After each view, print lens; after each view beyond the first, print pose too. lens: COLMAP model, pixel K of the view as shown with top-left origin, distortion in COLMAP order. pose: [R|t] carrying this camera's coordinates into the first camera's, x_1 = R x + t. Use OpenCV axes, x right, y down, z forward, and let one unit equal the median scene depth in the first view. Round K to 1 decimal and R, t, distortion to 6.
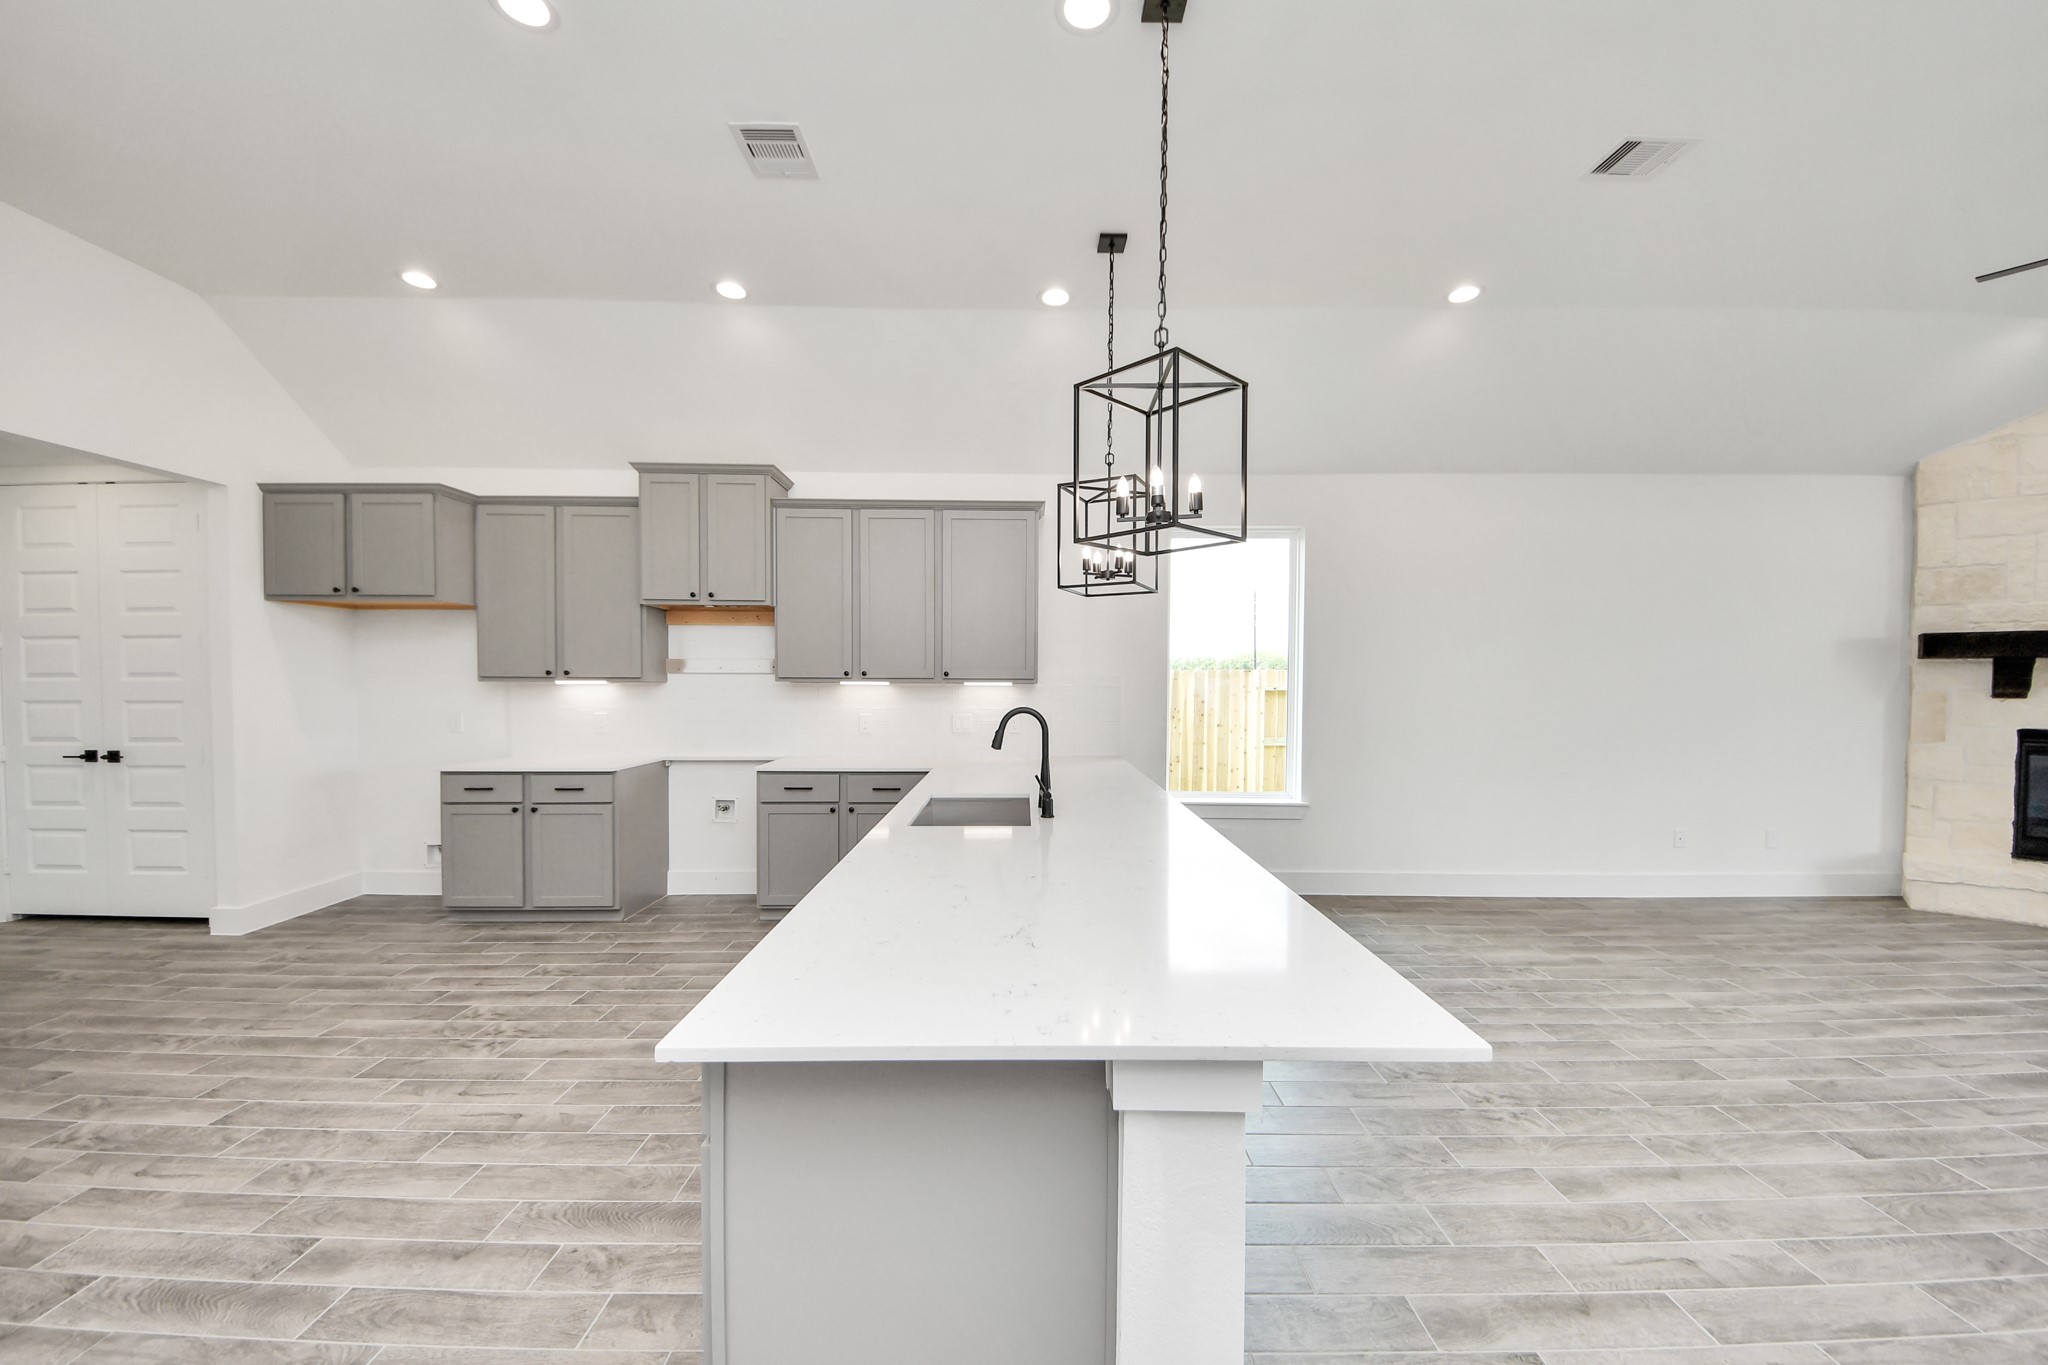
lens RADIAL K [[767.3, 0, 1028.6], [0, 767.3, 689.0], [0, 0, 1]] dist [0.008231, -0.011330]
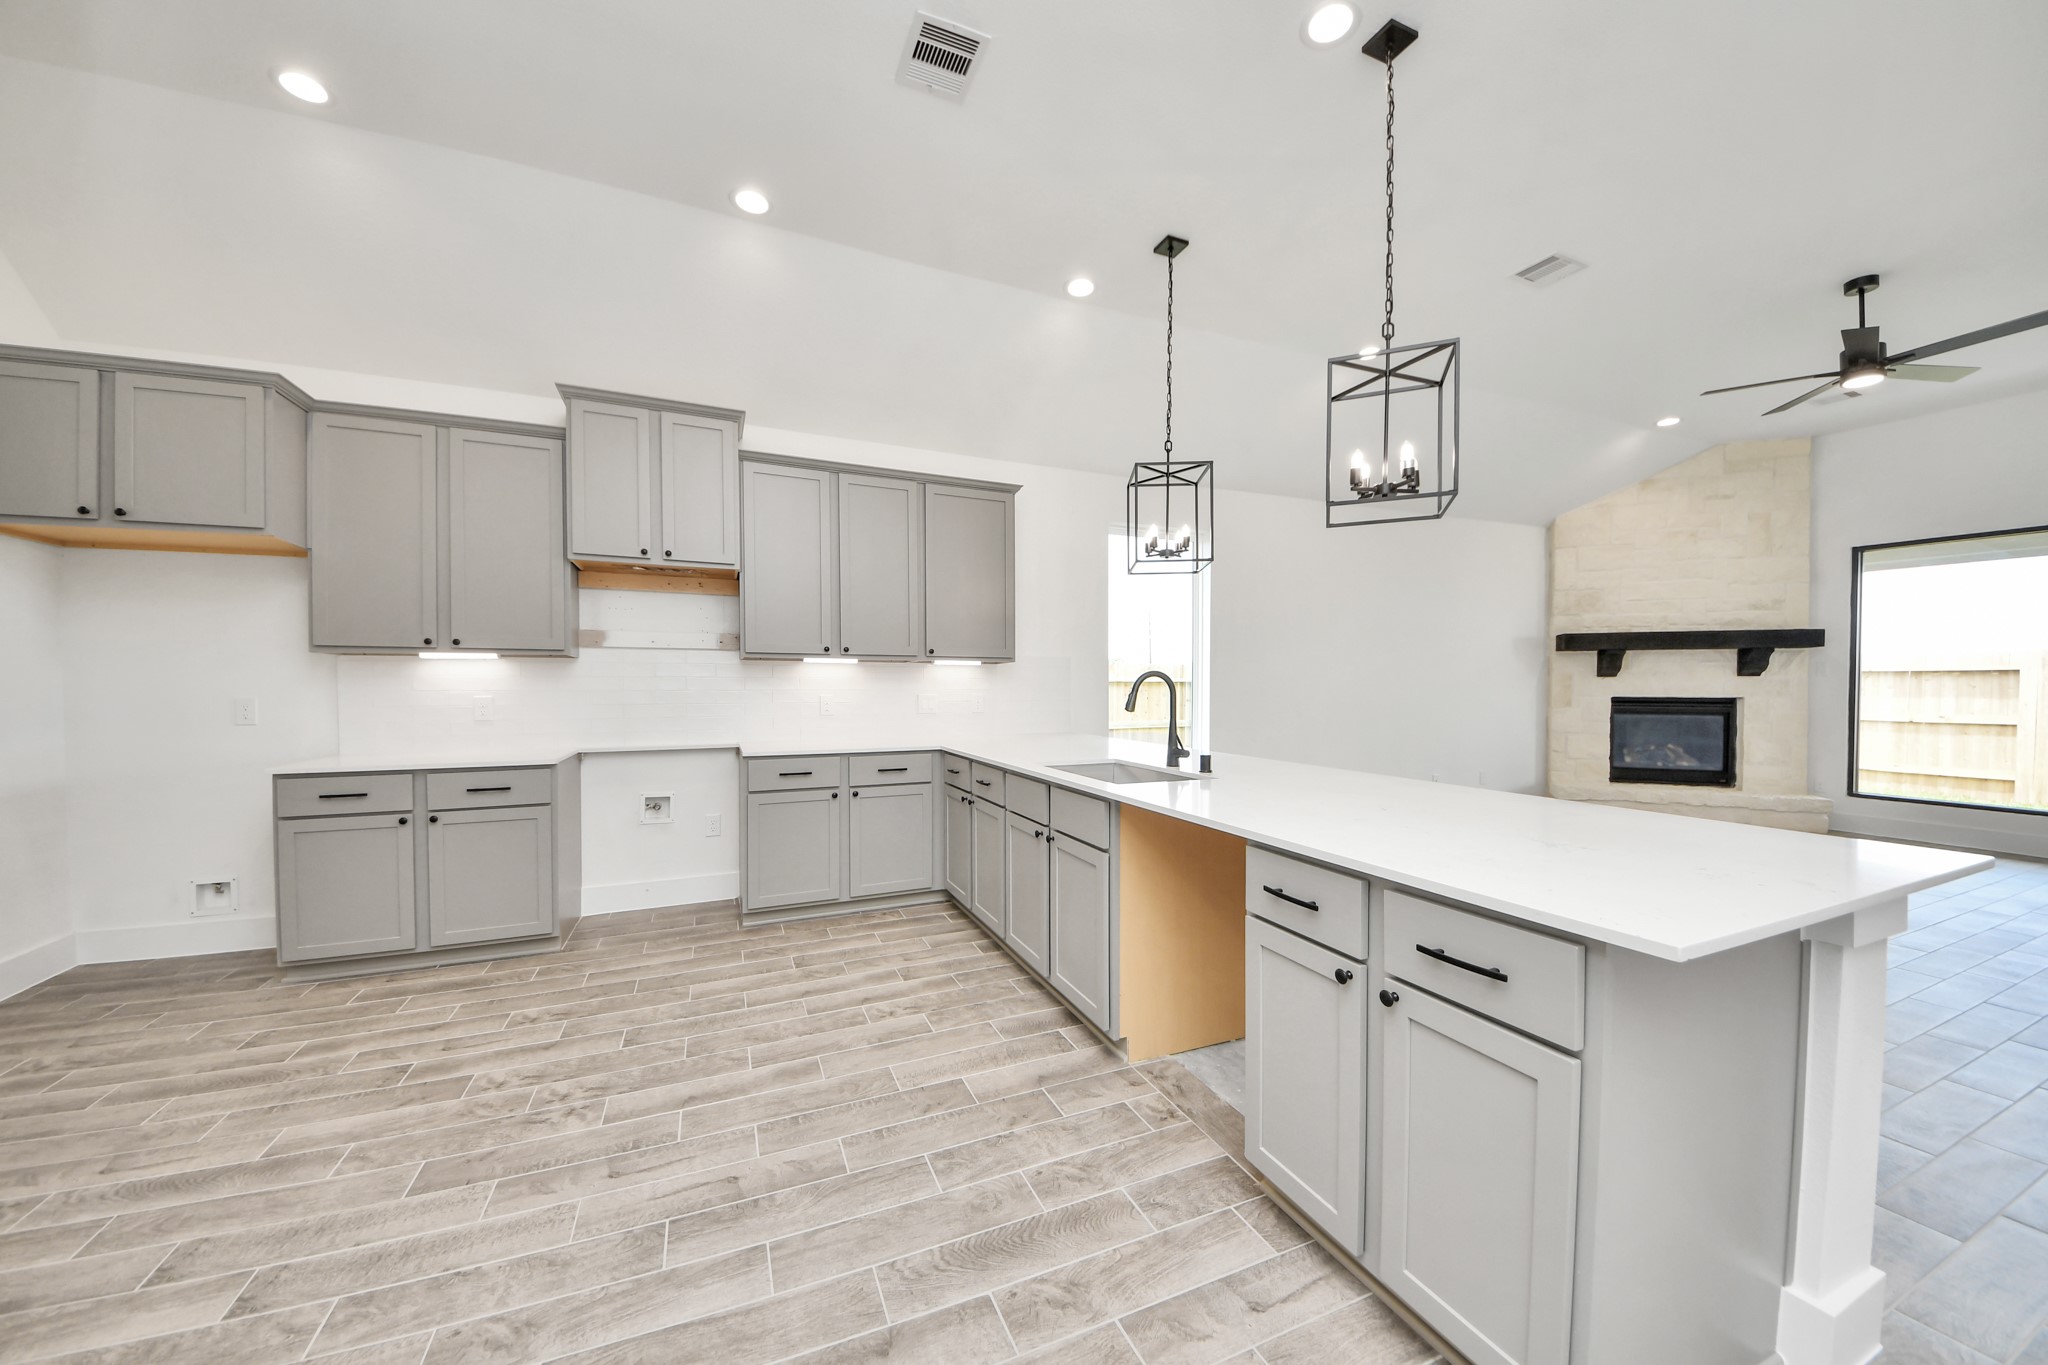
lens RADIAL K [[718.2, 0, 1021.6], [0, 718.2, 690.4], [0, 0, 1]] dist [-0.000281, -0.007446]
pose [[0.923524, -0.006184, 0.383490, -0.376981], [0.008075, 0.999962, -0.003323, 0.036911], [-0.383455, 0.006166, 0.923539, 0.120921]]
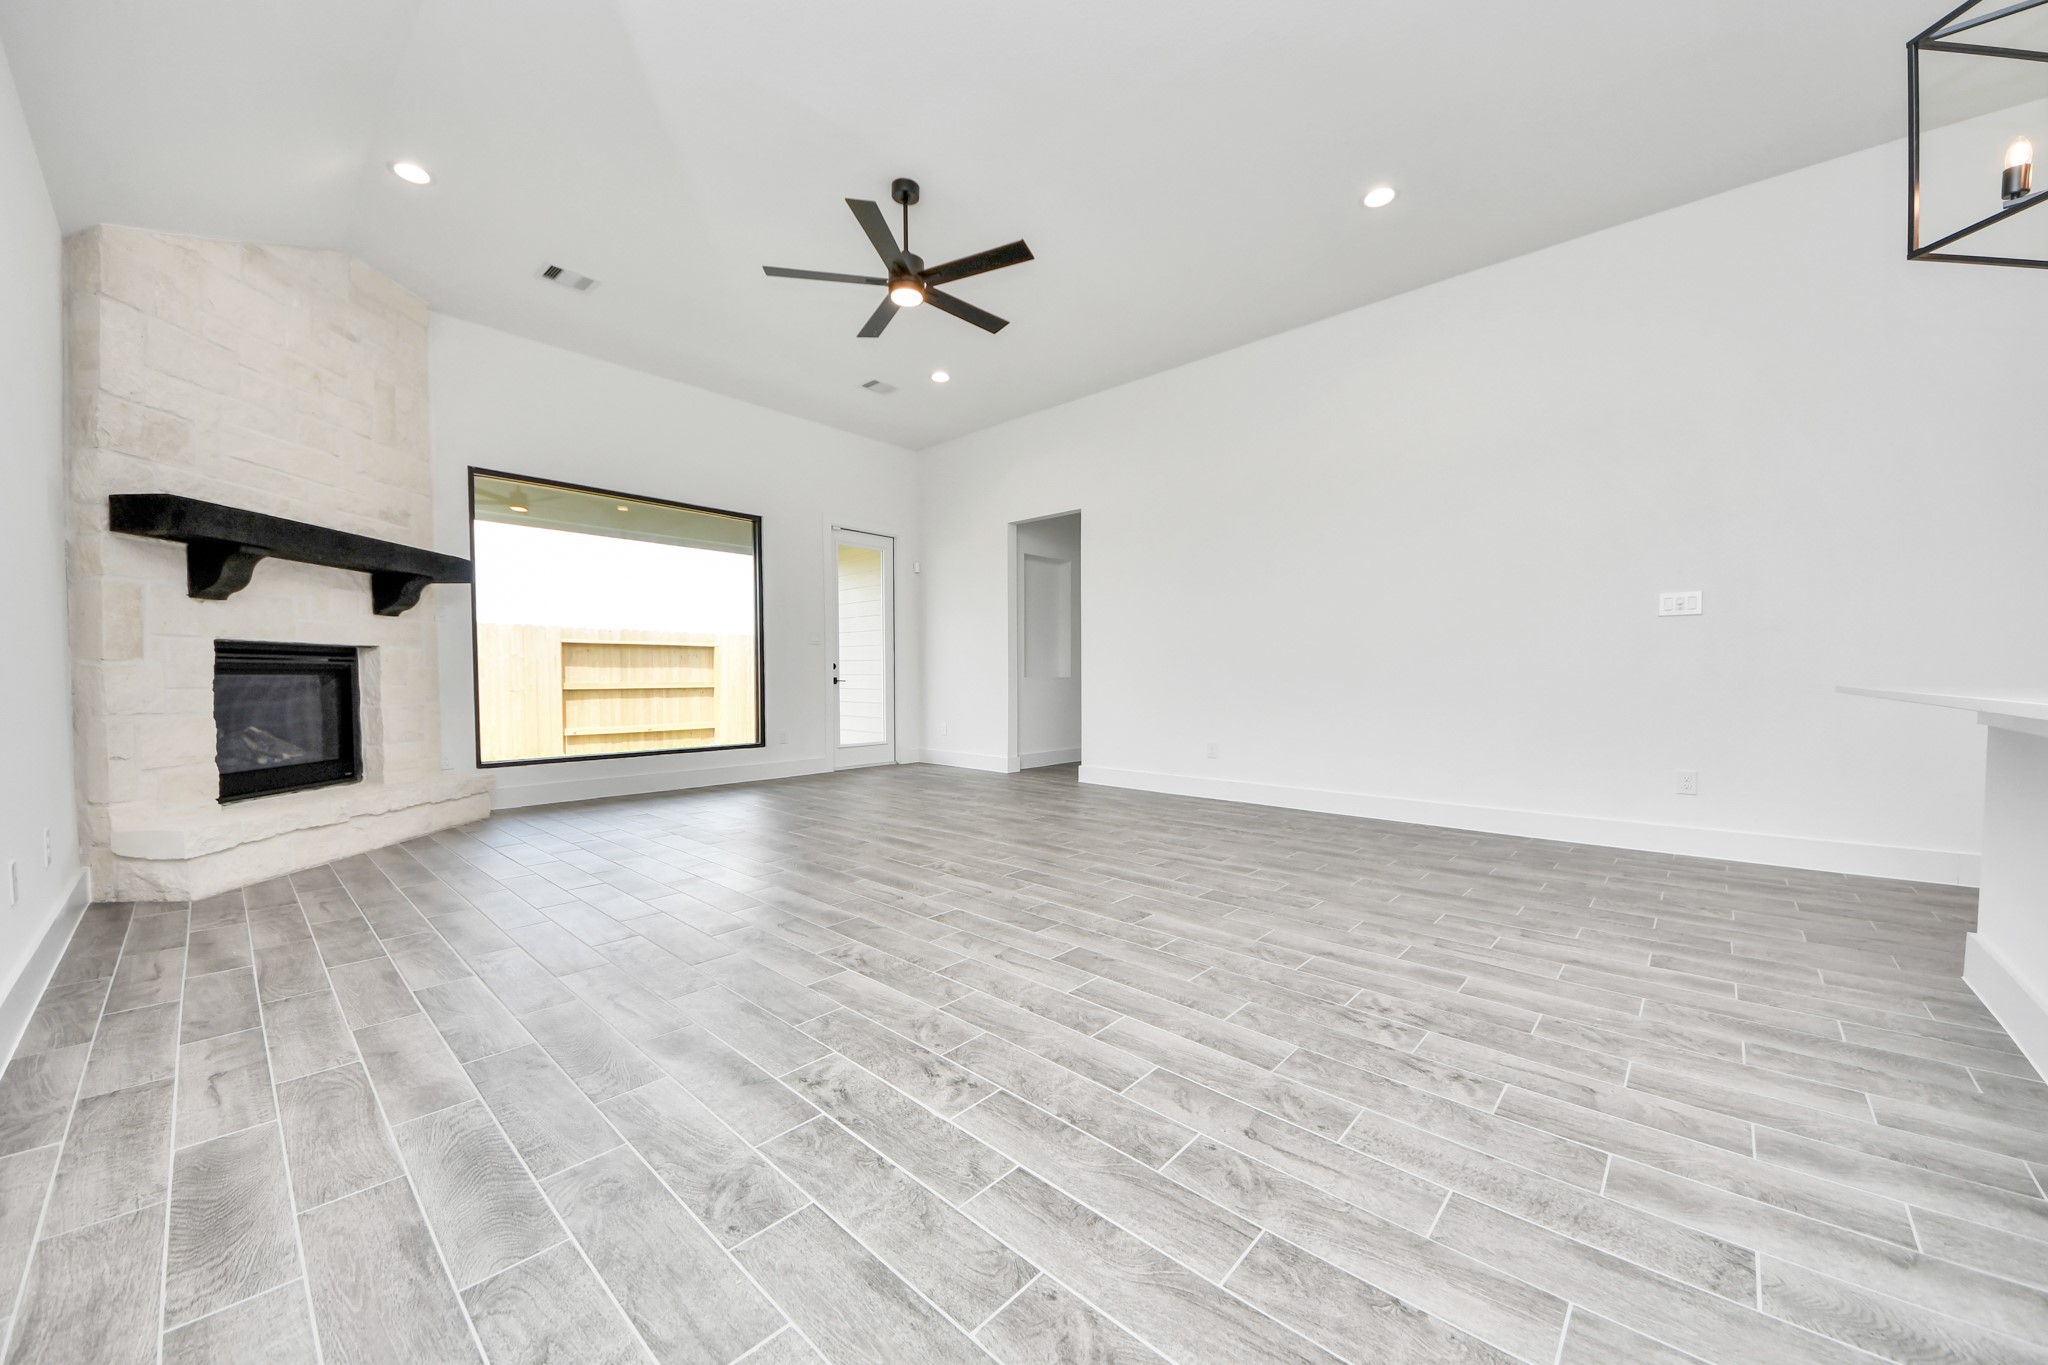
lens RADIAL K [[750.0, 0, 990.8], [0, 750.0, 691.1], [0, 0, 1]] dist [0.019145, -0.016007]
pose [[-0.721528, -0.011160, 0.692295, 0.213085], [0.012811, 0.999484, 0.029464, 0.099639], [-0.692267, 0.030128, -0.721013, 1.069870]]
